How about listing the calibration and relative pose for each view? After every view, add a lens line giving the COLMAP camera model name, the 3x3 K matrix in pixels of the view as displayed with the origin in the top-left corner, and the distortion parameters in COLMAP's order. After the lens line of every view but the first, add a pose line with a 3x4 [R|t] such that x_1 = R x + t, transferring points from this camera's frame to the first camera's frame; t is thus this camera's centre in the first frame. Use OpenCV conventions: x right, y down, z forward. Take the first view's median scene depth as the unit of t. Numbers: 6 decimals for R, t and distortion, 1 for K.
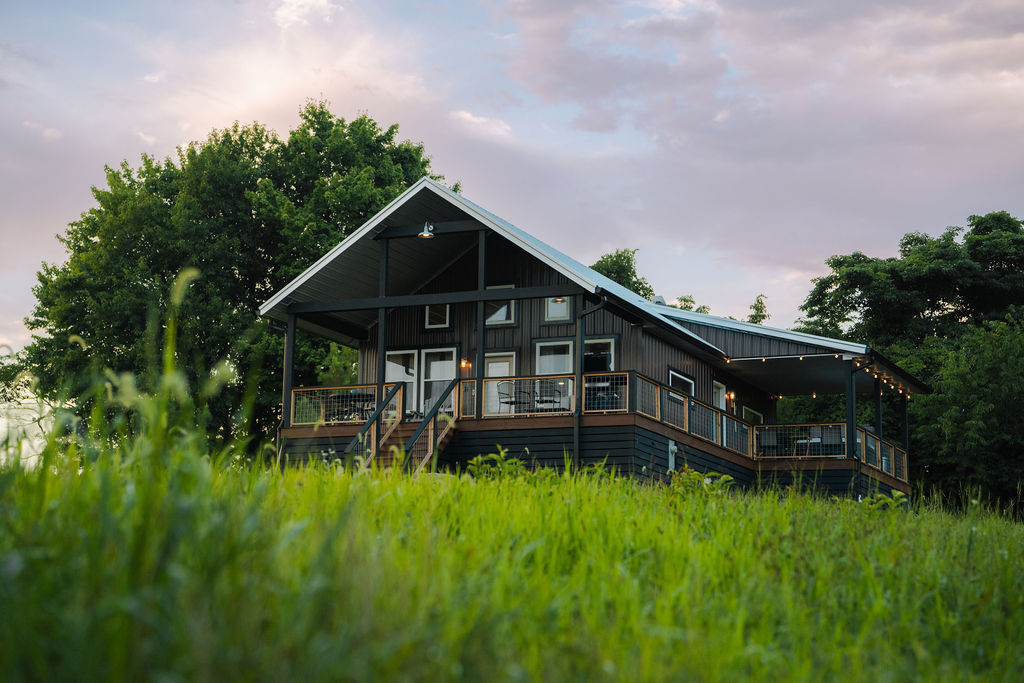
lens RADIAL K [[1961.5, 0, 512.0], [0, 1961.5, 341.5], [0, 0, 1]] dist [0.515725, 0.139573]
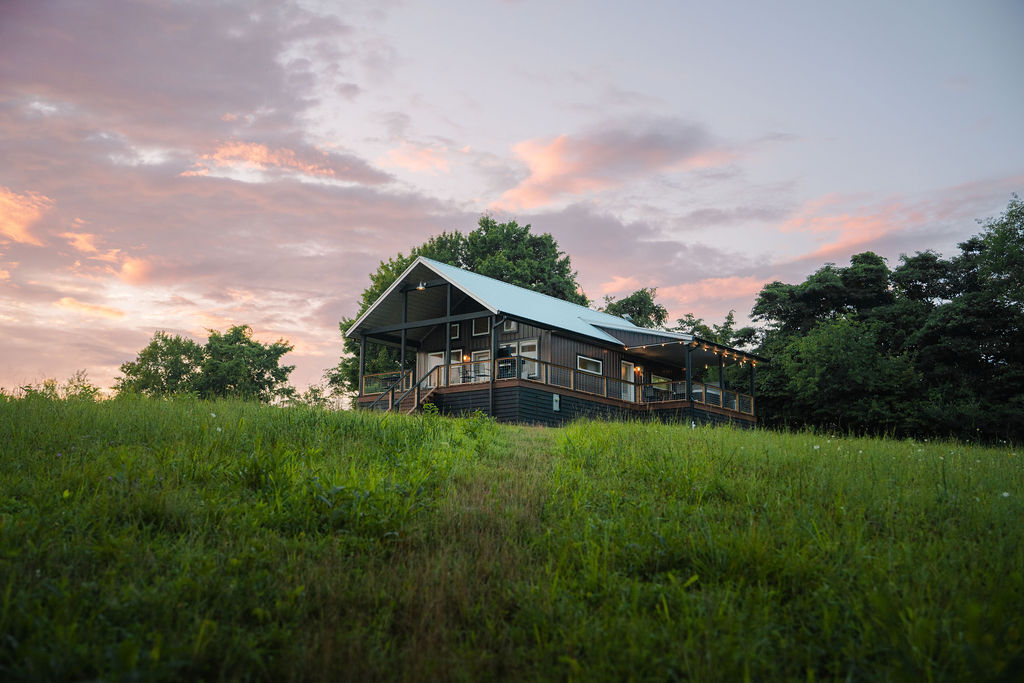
lens RADIAL K [[1256.0, 0, 519.0], [0, 1256.0, 339.3], [0, 0, 1]] dist [0.117773, 0.047250]
pose [[0.970615, -0.054598, -0.234360, 0.210300], [0.051006, 0.998470, -0.021369, 0.015321], [0.235168, 0.008787, 0.971915, -0.075991]]
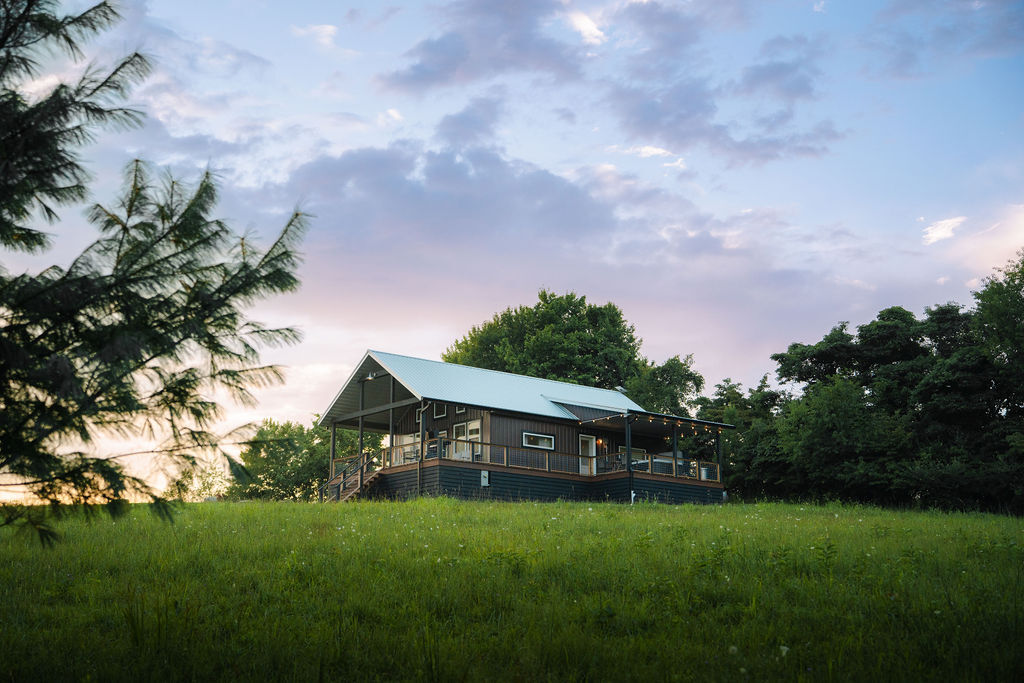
lens RADIAL K [[1434.7, 0, 497.7], [0, 1434.7, 338.4], [0, 0, 1]] dist [0.180934, 0.080974]
pose [[0.887135, -0.121802, -0.445146, 0.487340], [0.096073, 0.992153, -0.080011, 0.023417], [0.451399, 0.028214, 0.891876, -0.170109]]
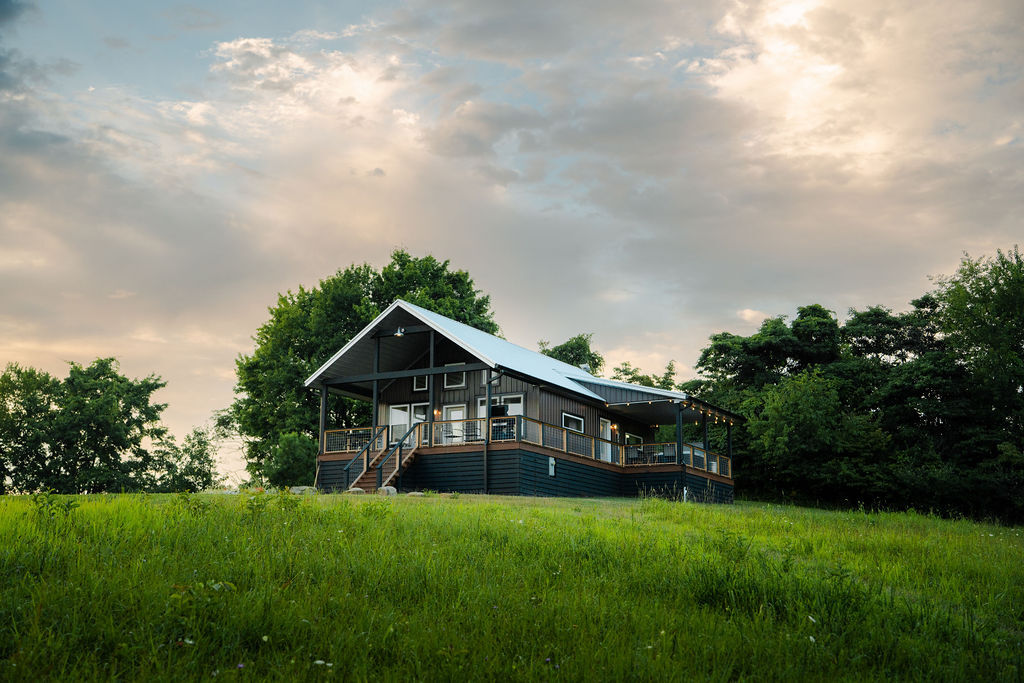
lens RADIAL K [[1278.2, 0, 512.0], [0, 1278.2, 341.5], [0, 0, 1]] dist [0.109163, 0.015835]
pose [[0.995444, -0.031479, -0.090004, 0.096487], [0.028313, 0.998942, -0.036233, -0.004935], [0.091049, 0.033520, 0.995282, -0.031899]]
